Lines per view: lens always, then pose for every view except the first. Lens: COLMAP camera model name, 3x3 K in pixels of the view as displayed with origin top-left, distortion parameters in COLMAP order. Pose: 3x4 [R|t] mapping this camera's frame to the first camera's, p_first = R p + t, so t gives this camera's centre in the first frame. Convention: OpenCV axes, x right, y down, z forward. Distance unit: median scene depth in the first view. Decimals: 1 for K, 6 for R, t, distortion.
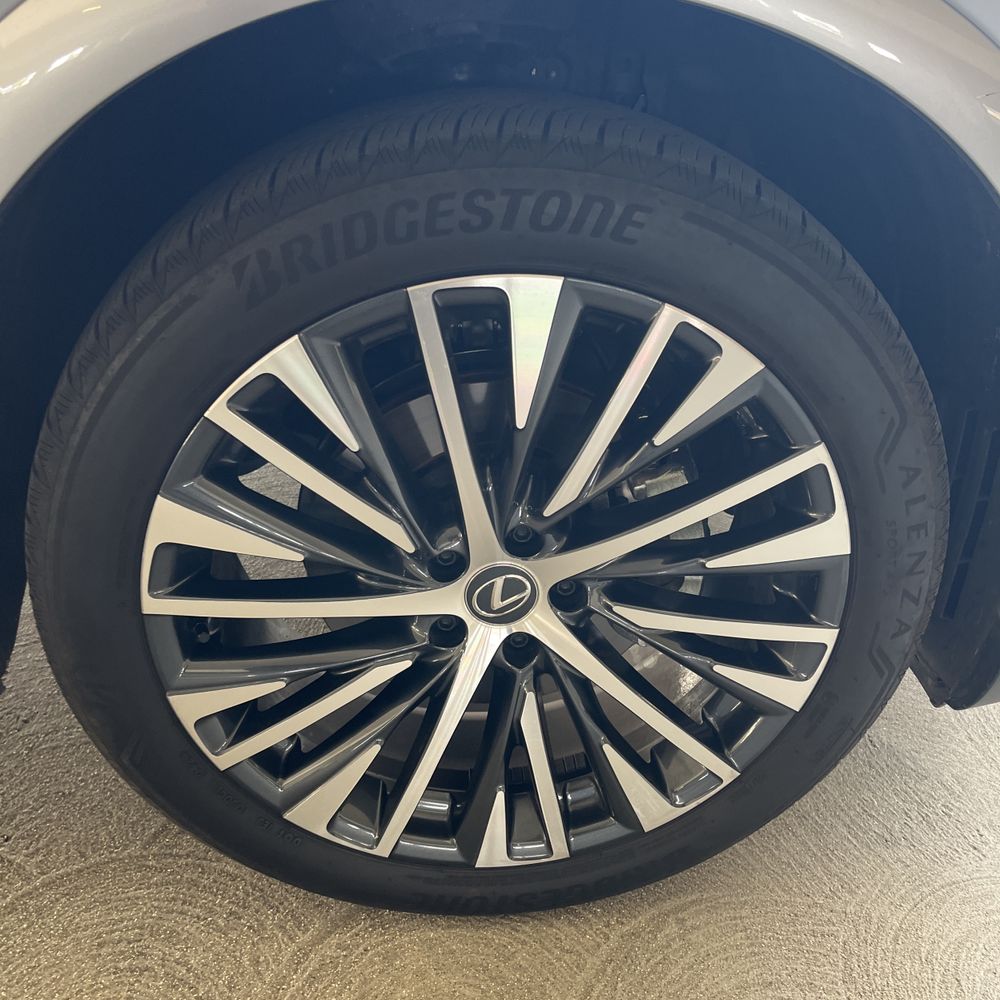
lens RADIAL K [[1003.4, 0, 496.7], [0, 1003.4, 492.7], [0, 0, 1]] dist [0.031623, 0.000000]
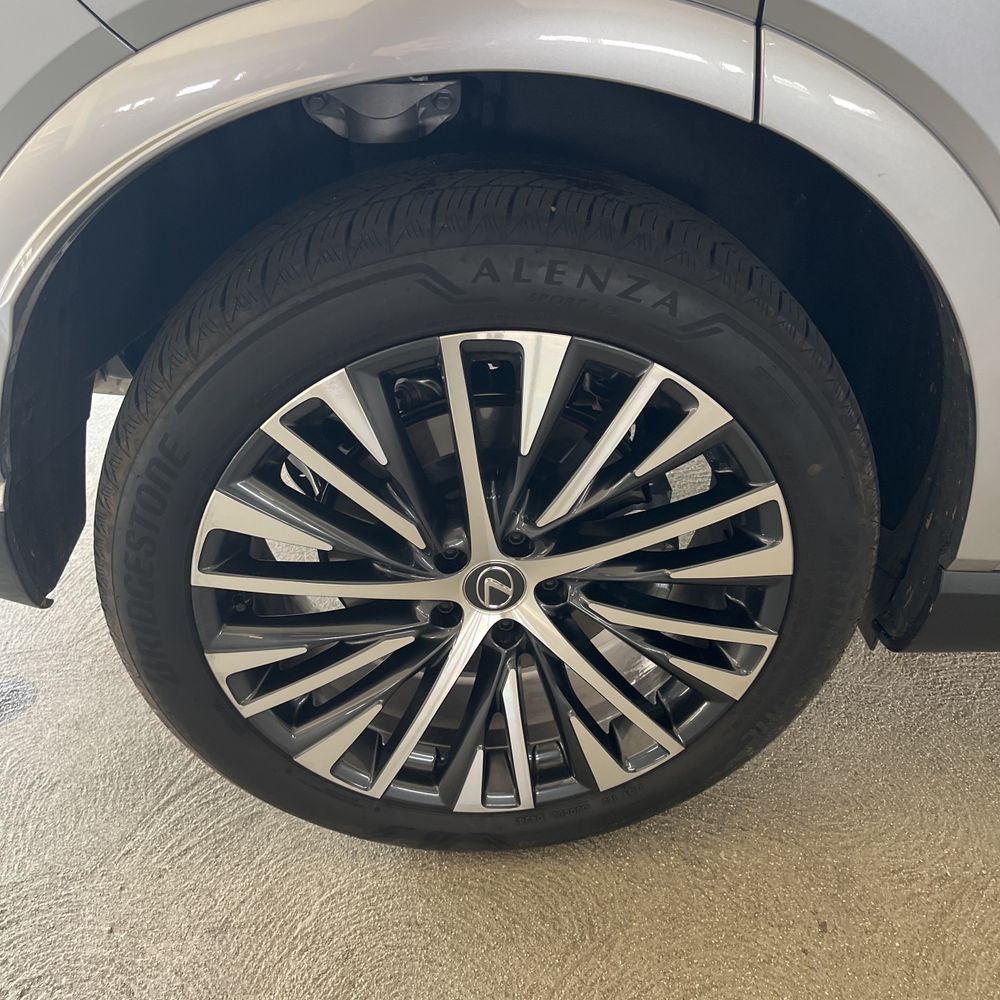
lens RADIAL K [[1003.4, 0, 497.6], [0, 1003.4, 498.8], [0, 0, 1]] dist [0.031623, 0.000000]
pose [[0.996992, 0.071634, 0.029605, -0.034491], [-0.073424, 0.995205, 0.064624, -0.077279], [-0.024834, -0.066603, 0.997470, -0.161447]]
